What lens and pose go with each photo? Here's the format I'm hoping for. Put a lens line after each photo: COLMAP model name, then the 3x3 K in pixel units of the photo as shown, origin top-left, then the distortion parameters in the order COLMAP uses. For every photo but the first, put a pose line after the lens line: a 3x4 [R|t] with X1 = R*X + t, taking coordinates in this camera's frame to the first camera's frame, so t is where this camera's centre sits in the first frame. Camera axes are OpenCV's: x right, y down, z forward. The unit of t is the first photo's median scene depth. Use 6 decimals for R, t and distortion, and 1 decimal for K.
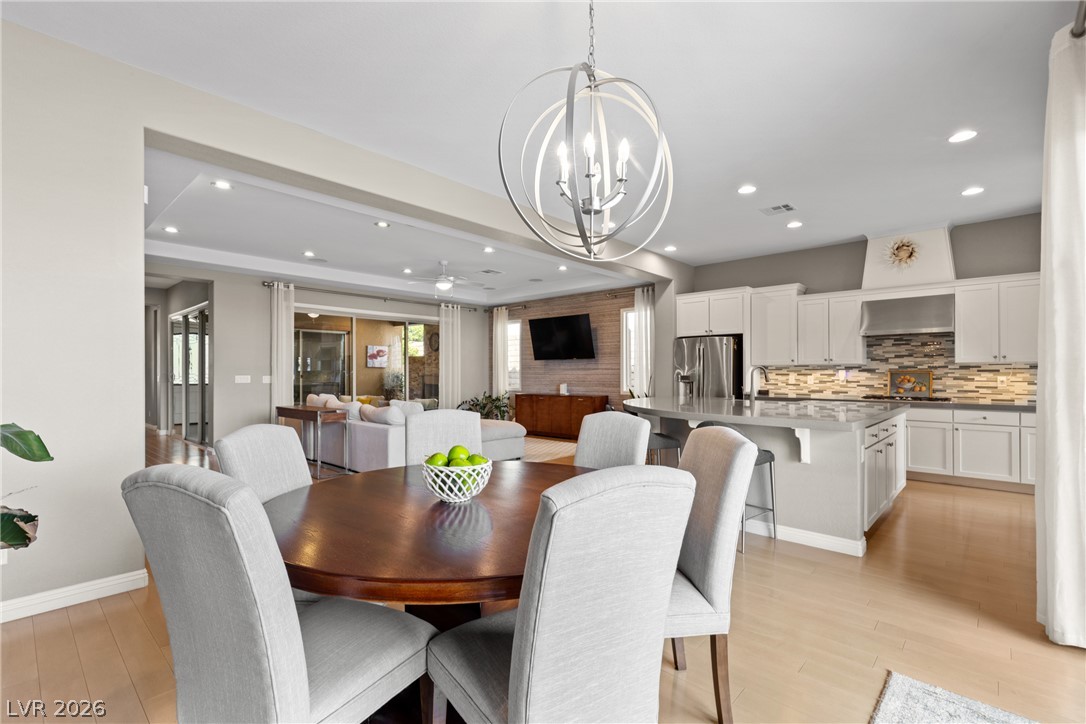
lens RADIAL K [[494.1, 0, 545.4], [0, 494.1, 370.2], [0, 0, 1]] dist [0.009117, -0.001739]
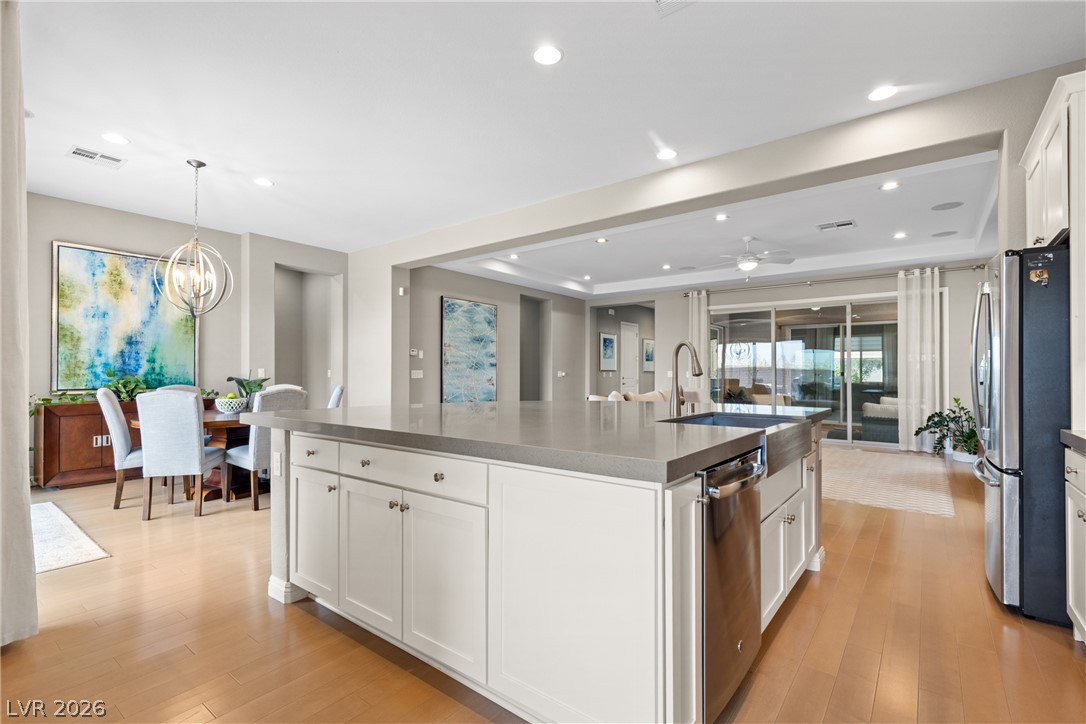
lens RADIAL K [[494.1, 0, 553.3], [0, 494.1, 368.9], [0, 0, 1]] dist [0.009117, -0.001739]
pose [[0.098656, -0.009861, -0.995073, 0.633159], [0.002010, 0.999951, -0.009710, 0.015855], [0.995120, -0.001042, 0.098671, 0.599774]]
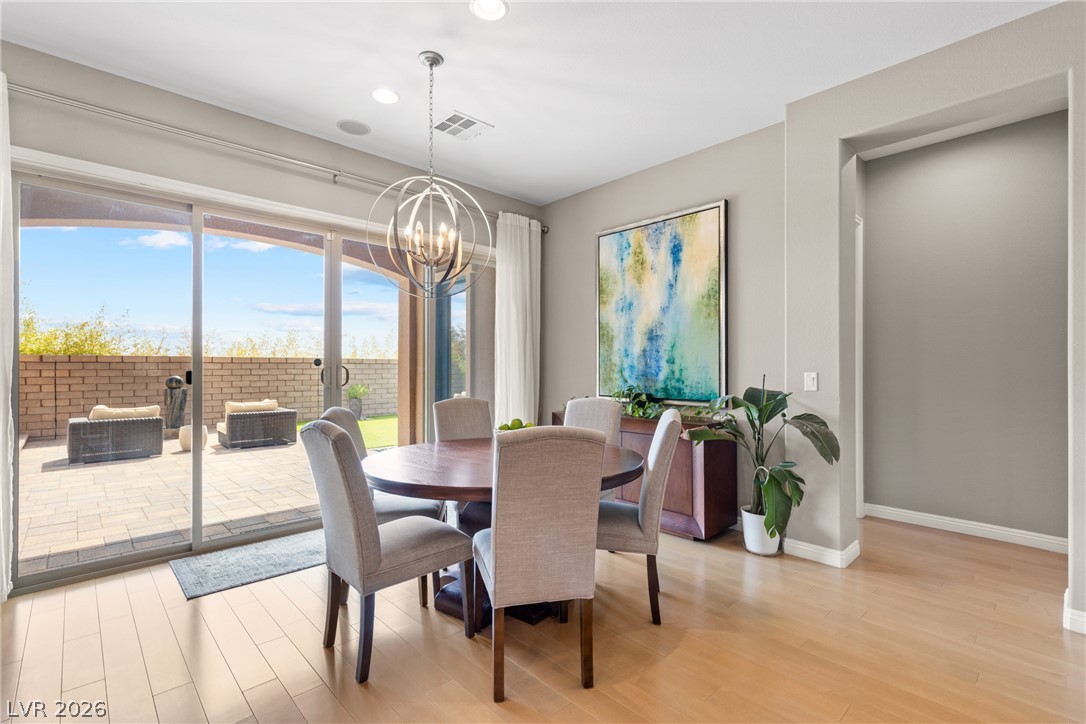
lens RADIAL K [[494.1, 0, 544.8], [0, 494.1, 369.5], [0, 0, 1]] dist [0.009117, -0.001739]
pose [[-0.997728, 0.000938, 0.067362, -0.091773], [0.000894, 0.999999, -0.000686, 0.003986], [-0.067363, -0.000624, -0.997728, 0.611053]]
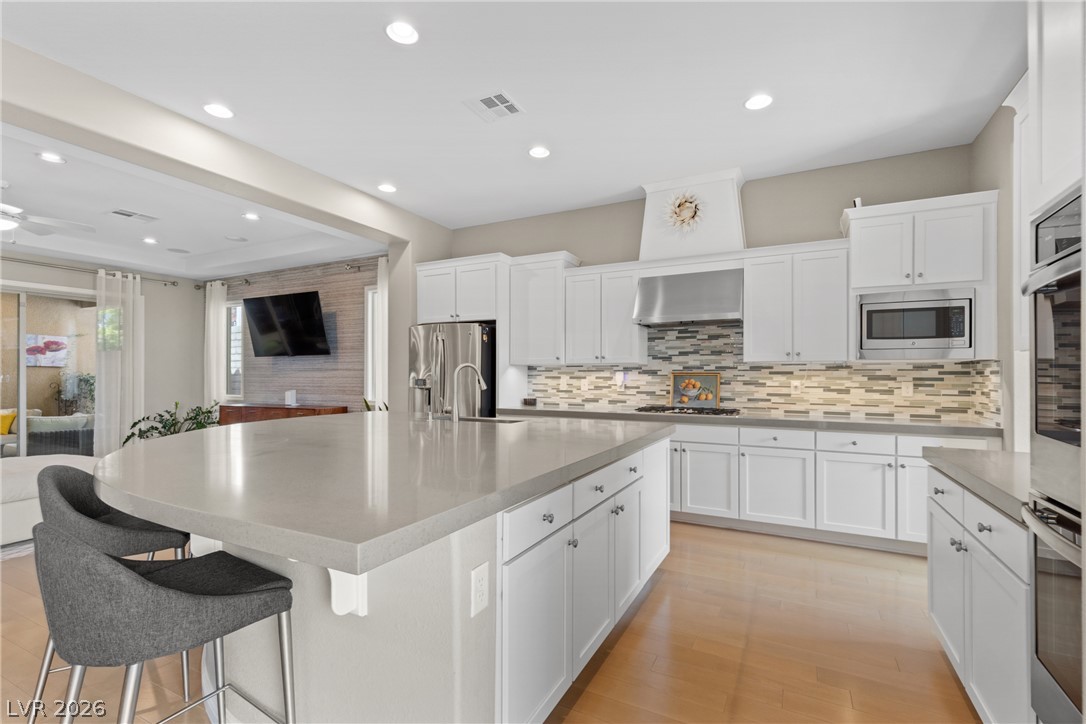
lens RADIAL K [[494.1, 0, 548.5], [0, 494.1, 372.6], [0, 0, 1]] dist [0.009117, -0.001739]
pose [[0.963162, 0.003610, 0.268897, 0.263065], [-0.003315, 0.999993, -0.001553, 0.002221], [-0.268901, 0.000605, 0.963168, 0.279766]]
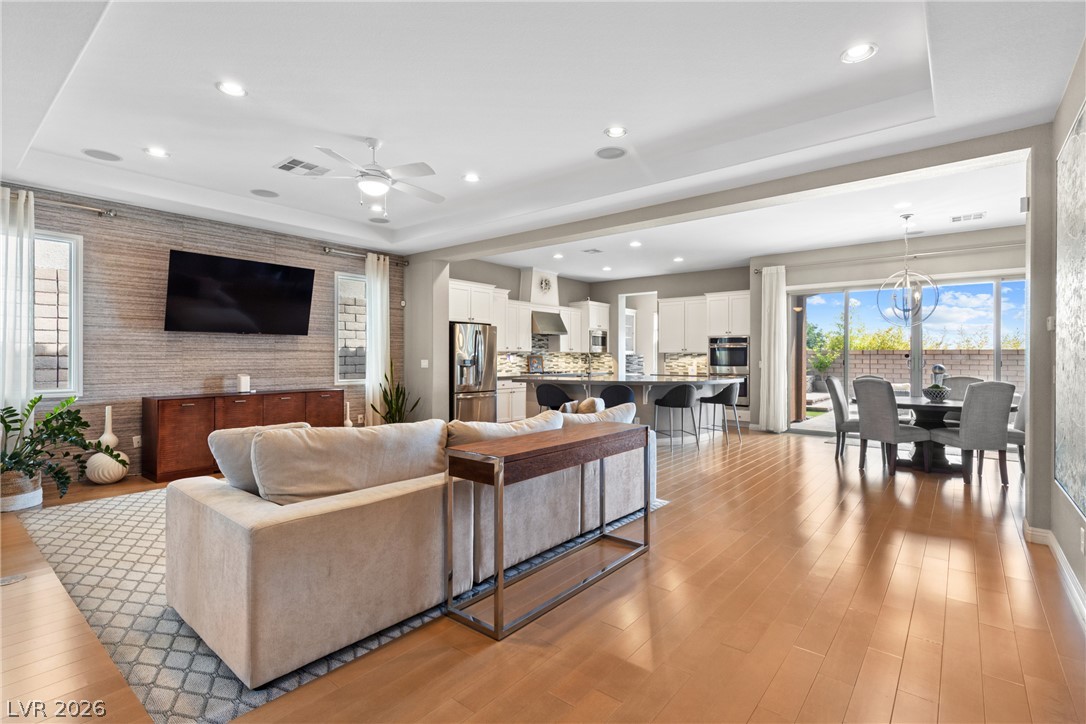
lens RADIAL K [[514.1, 0, 543.8], [0, 514.1, 357.0], [0, 0, 1]] dist [0.009993, 0.000348]
pose [[-0.062694, 0.001386, 0.998032, -0.785693], [-0.006999, 0.999974, -0.001828, 0.006225], [-0.998008, -0.007099, -0.062683, 0.886130]]
